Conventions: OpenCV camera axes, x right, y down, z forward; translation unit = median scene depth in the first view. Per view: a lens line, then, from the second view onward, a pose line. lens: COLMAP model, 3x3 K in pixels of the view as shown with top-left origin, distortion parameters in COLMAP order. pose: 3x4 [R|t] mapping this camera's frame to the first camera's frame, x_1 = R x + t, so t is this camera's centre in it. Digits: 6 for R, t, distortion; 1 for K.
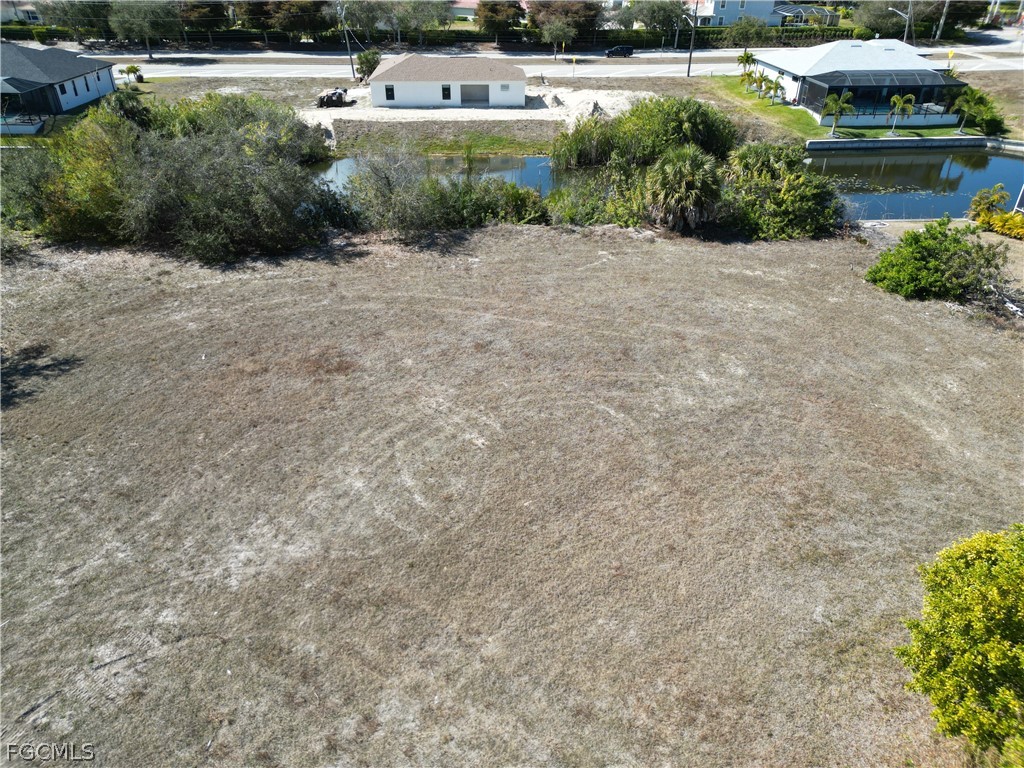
lens RADIAL K [[727.4, 0, 512.0], [0, 727.4, 384.0], [0, 0, 1]] dist [0.073493, -0.067456]
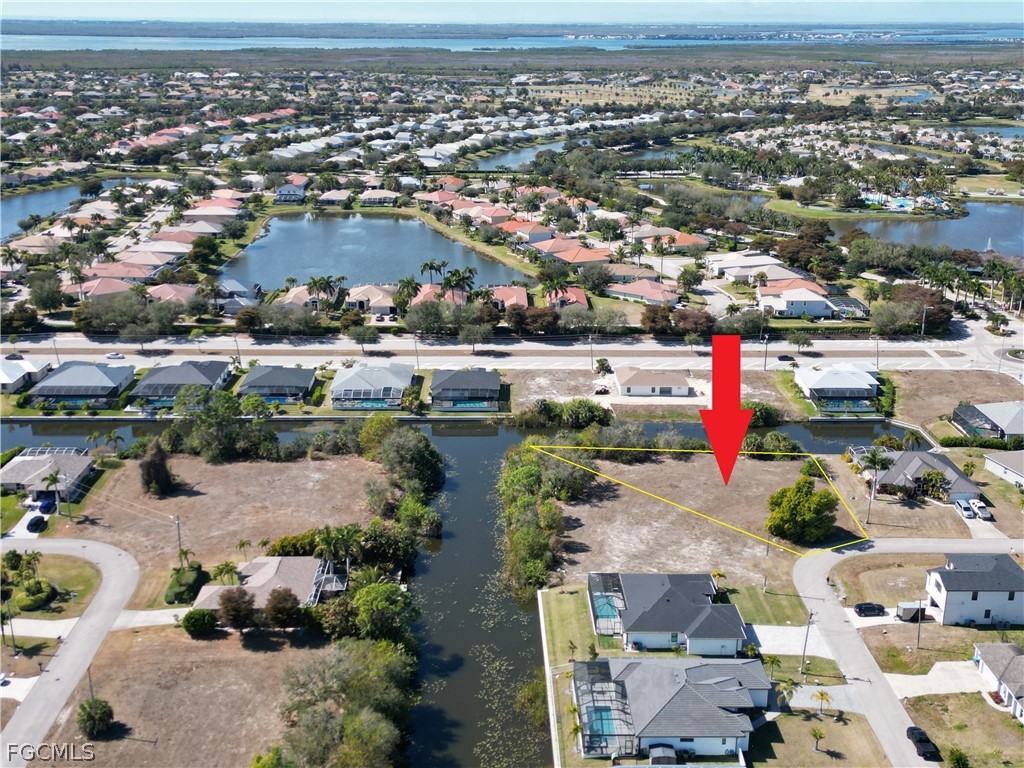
lens RADIAL K [[727.4, 0, 512.0], [0, 727.4, 384.0], [0, 0, 1]] dist [0.073493, -0.067456]
pose [[0.989747, 0.003203, -0.142796, -0.422698], [-0.039926, 0.966101, -0.255060, 0.406600], [0.137139, 0.258146, 0.956323, -2.681222]]
